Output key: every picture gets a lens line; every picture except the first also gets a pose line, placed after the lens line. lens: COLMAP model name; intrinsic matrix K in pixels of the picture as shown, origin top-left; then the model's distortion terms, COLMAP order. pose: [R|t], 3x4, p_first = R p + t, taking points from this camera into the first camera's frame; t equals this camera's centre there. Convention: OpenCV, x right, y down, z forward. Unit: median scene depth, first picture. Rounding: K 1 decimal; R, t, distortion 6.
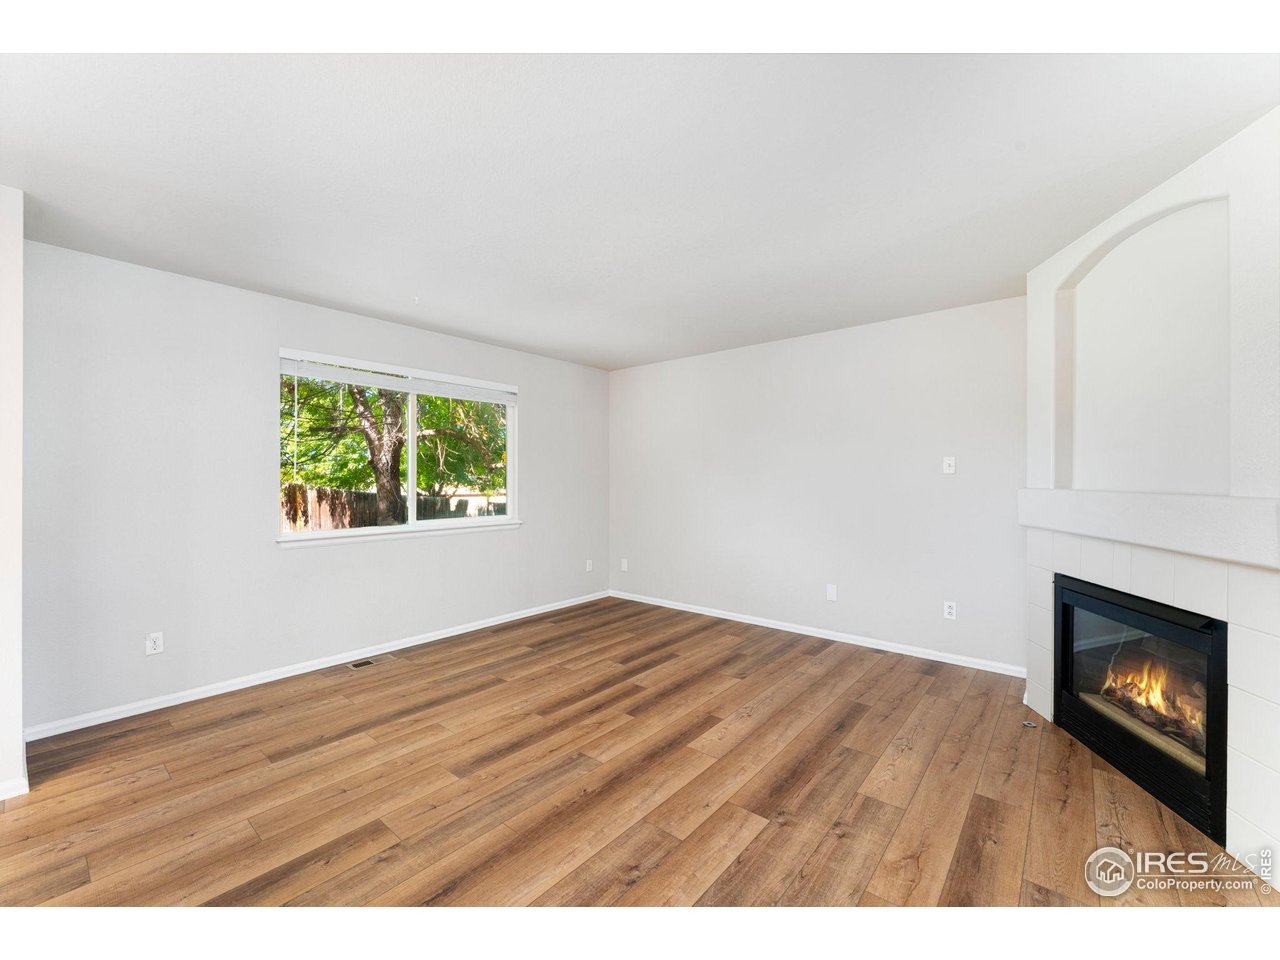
lens RADIAL K [[522.1, 0, 637.6], [0, 522.1, 478.3], [0, 0, 1]] dist [-0.000759, 0.000158]
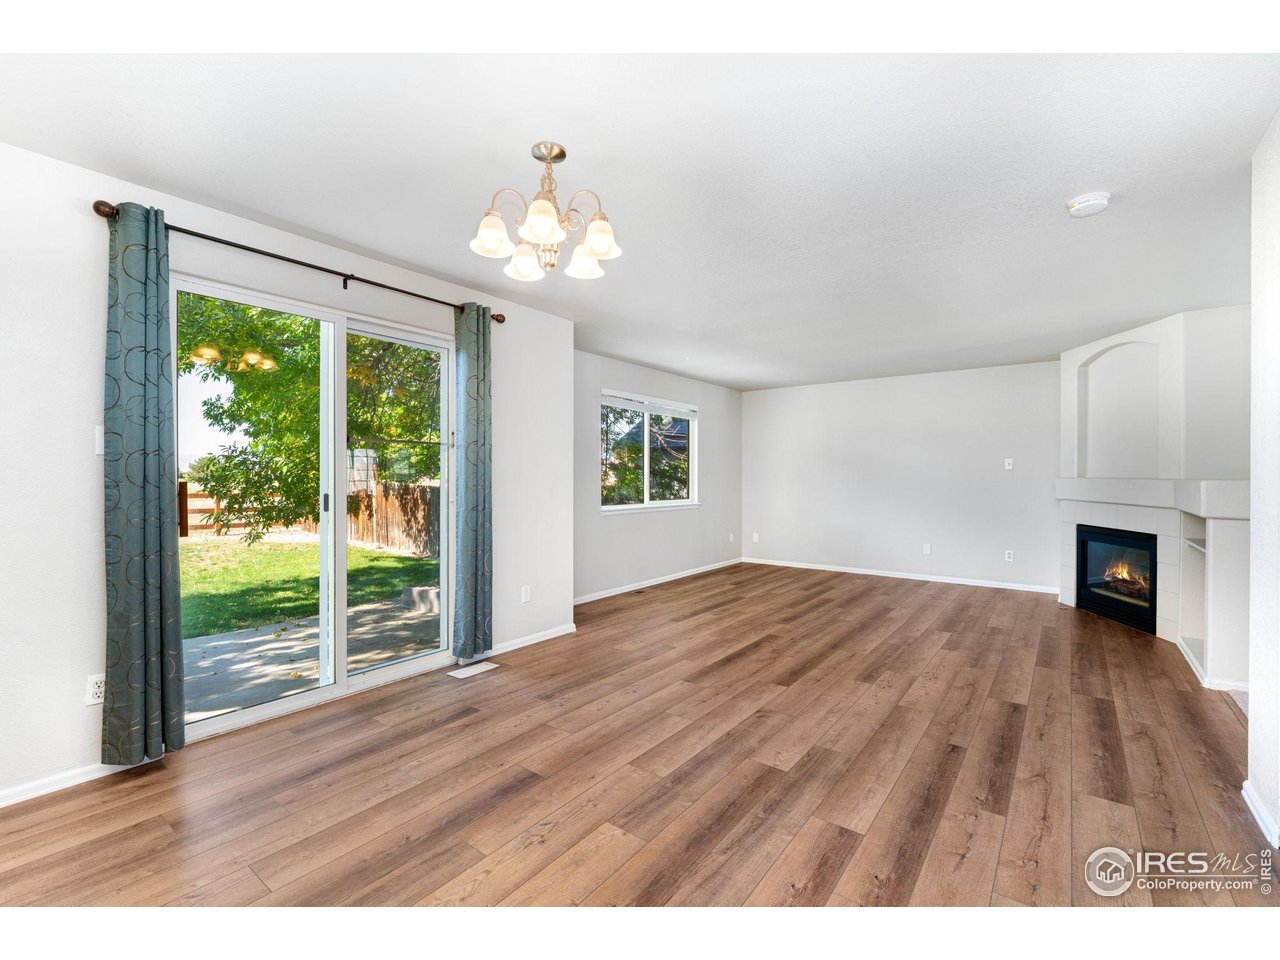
lens RADIAL K [[564.4, 0, 639.2], [0, 564.4, 477.3], [0, 0, 1]] dist [-0.002027, -0.000502]
pose [[0.998858, 0.001467, 0.047753, -0.809408], [-0.001557, 0.999997, 0.001861, 0.018444], [-0.047750, -0.001933, 0.998857, -0.877087]]
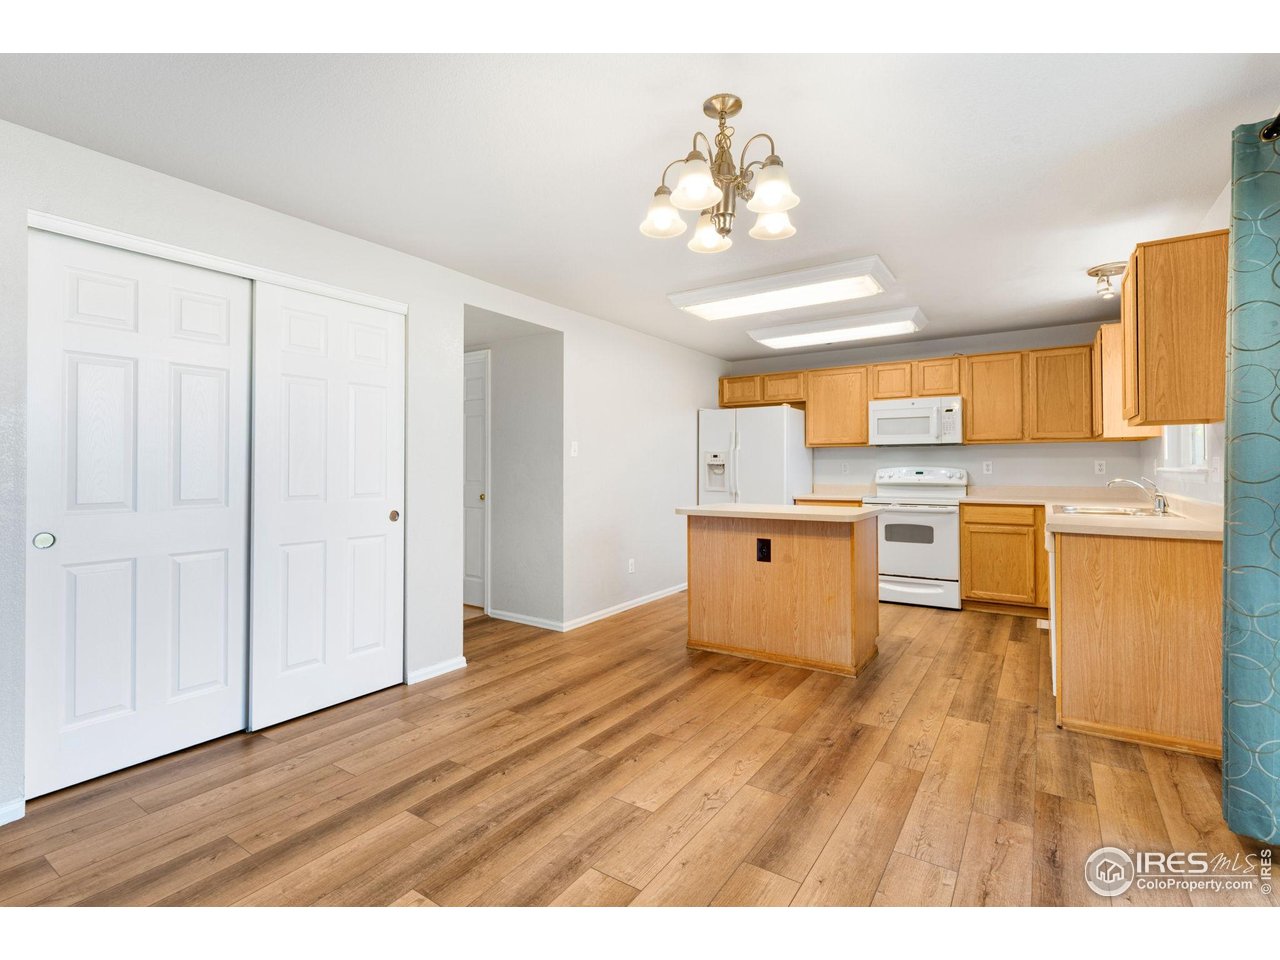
lens RADIAL K [[604.9, 0, 639.5], [0, 604.9, 463.2], [0, 0, 1]] dist [0.001044, 0.000027]
pose [[-0.994010, -0.000438, -0.109291, -0.711867], [0.000510, 0.999963, -0.008645, 0.017610], [0.109290, -0.008649, -0.993972, 0.645754]]
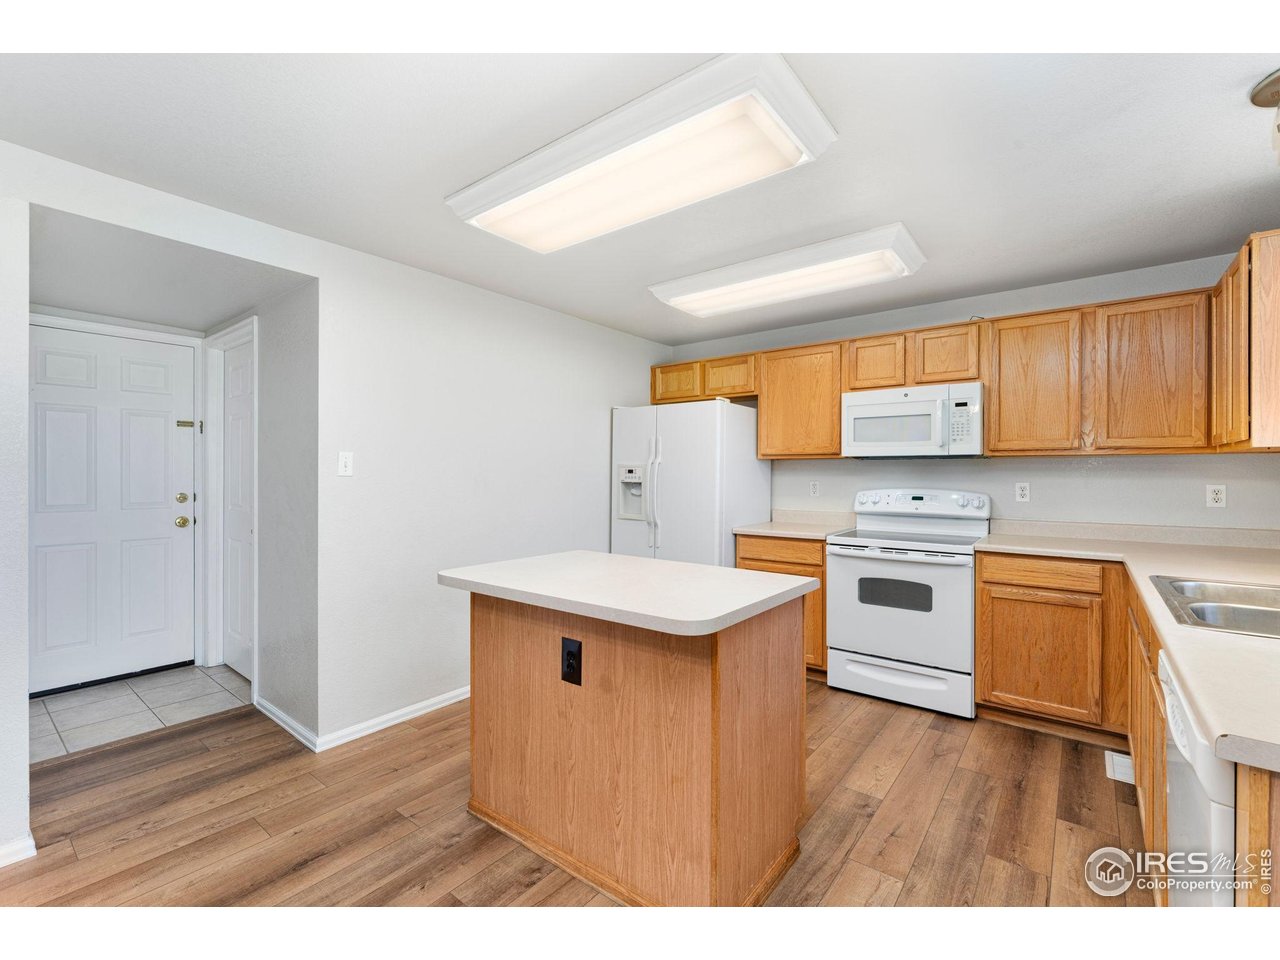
lens RADIAL K [[564.4, 0, 639.2], [0, 564.4, 477.3], [0, 0, 1]] dist [-0.002027, -0.000502]
pose [[-0.999479, -0.004771, -0.031915, -1.216443], [-0.004971, 0.999968, 0.006204, -0.021585], [0.031884, 0.006359, -0.999471, -0.038434]]
